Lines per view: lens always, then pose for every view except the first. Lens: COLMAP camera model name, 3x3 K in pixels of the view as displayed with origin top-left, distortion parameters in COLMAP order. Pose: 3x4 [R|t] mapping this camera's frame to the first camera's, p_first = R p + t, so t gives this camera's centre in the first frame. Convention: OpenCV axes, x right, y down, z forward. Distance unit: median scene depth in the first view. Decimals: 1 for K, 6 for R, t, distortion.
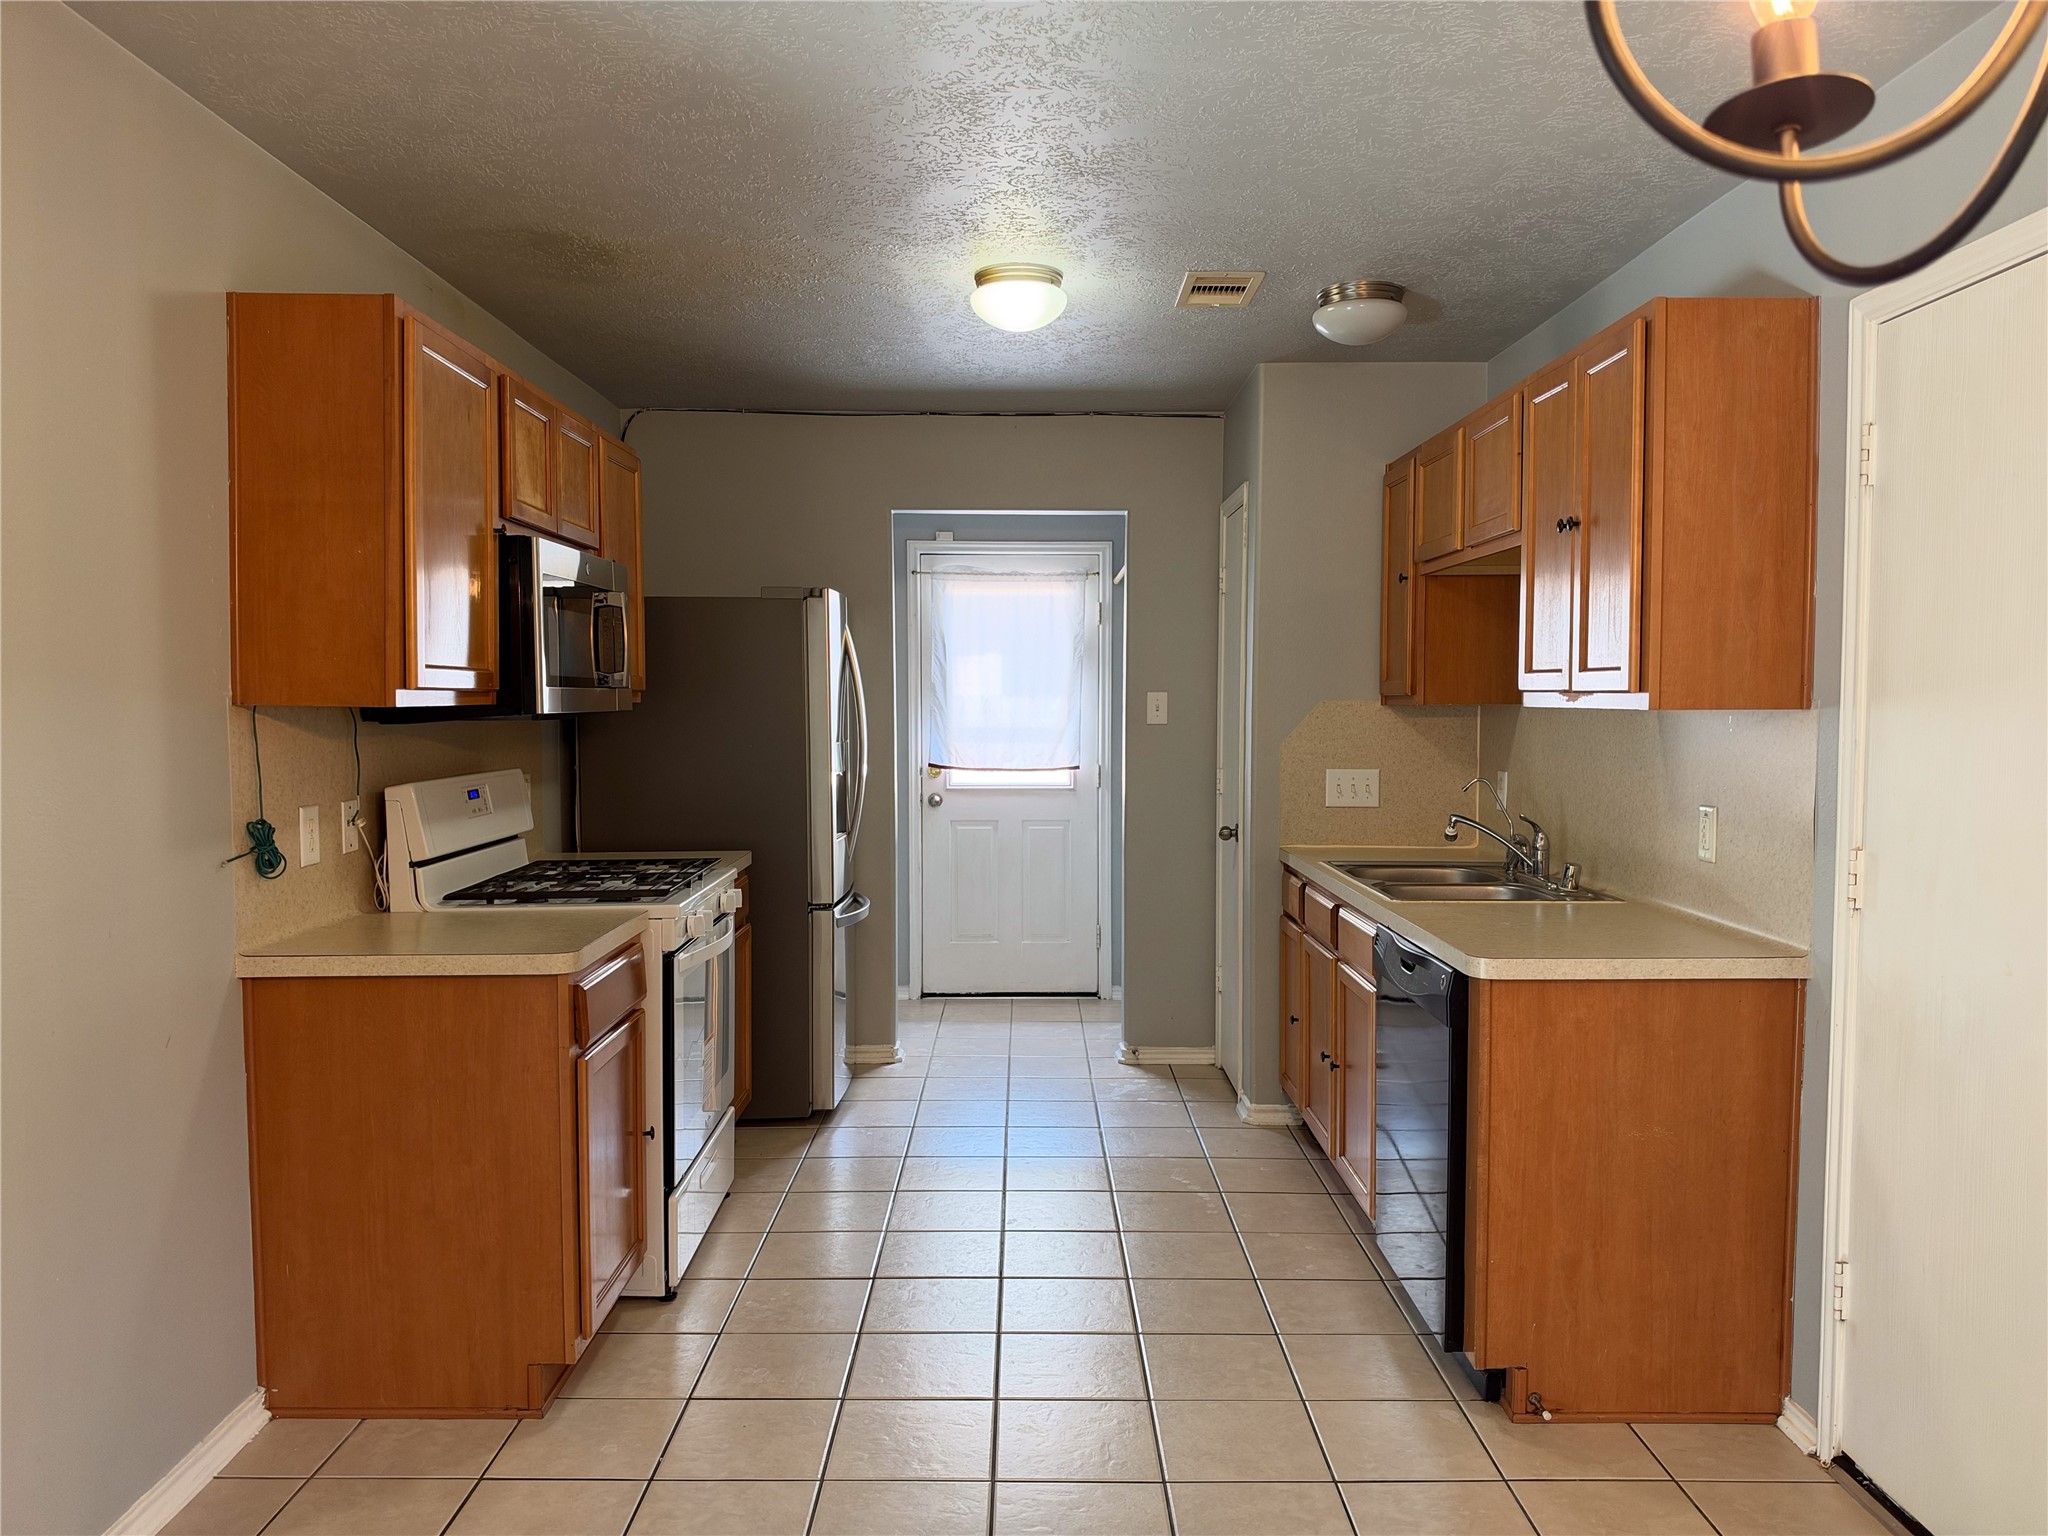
lens RADIAL K [[1433.8, 0, 1027.8], [0, 1433.8, 775.5], [0, 0, 1]] dist [0.004343, -0.190036]
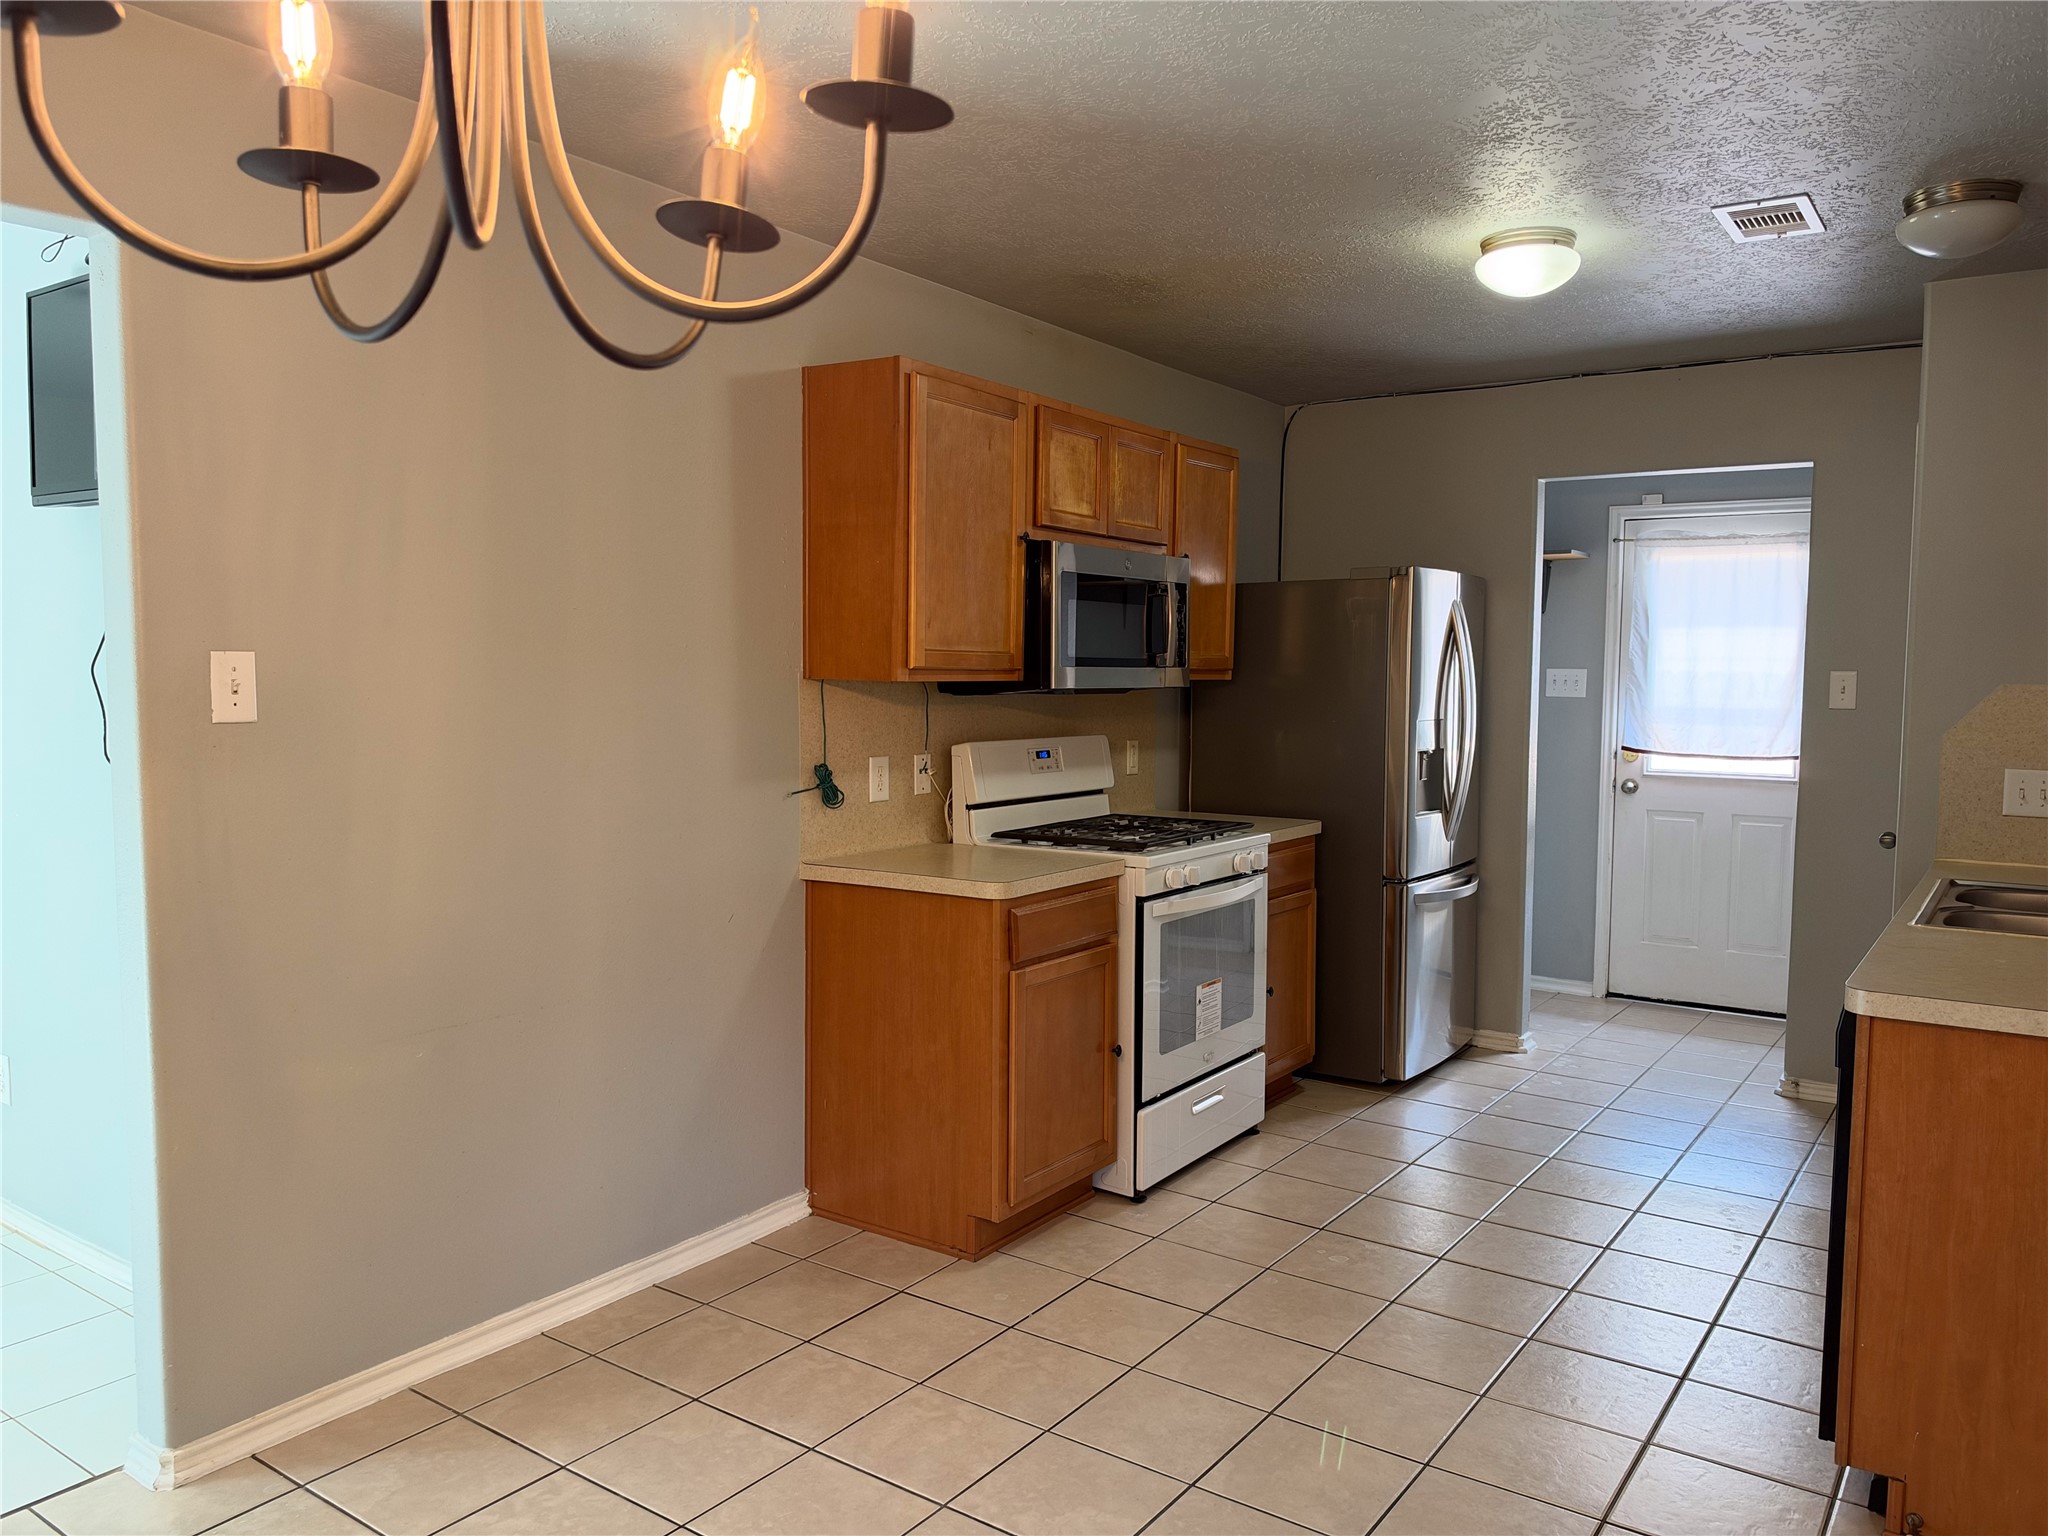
lens RADIAL K [[1463.5, 0, 1010.9], [0, 1463.5, 773.4], [0, 0, 1]] dist [0.104215, -0.200551]
pose [[0.797977, 0.048041, -0.600770, 0.320331], [-0.038883, 0.998845, 0.028226, -0.004381], [0.601432, 0.000836, 0.798923, -0.007131]]
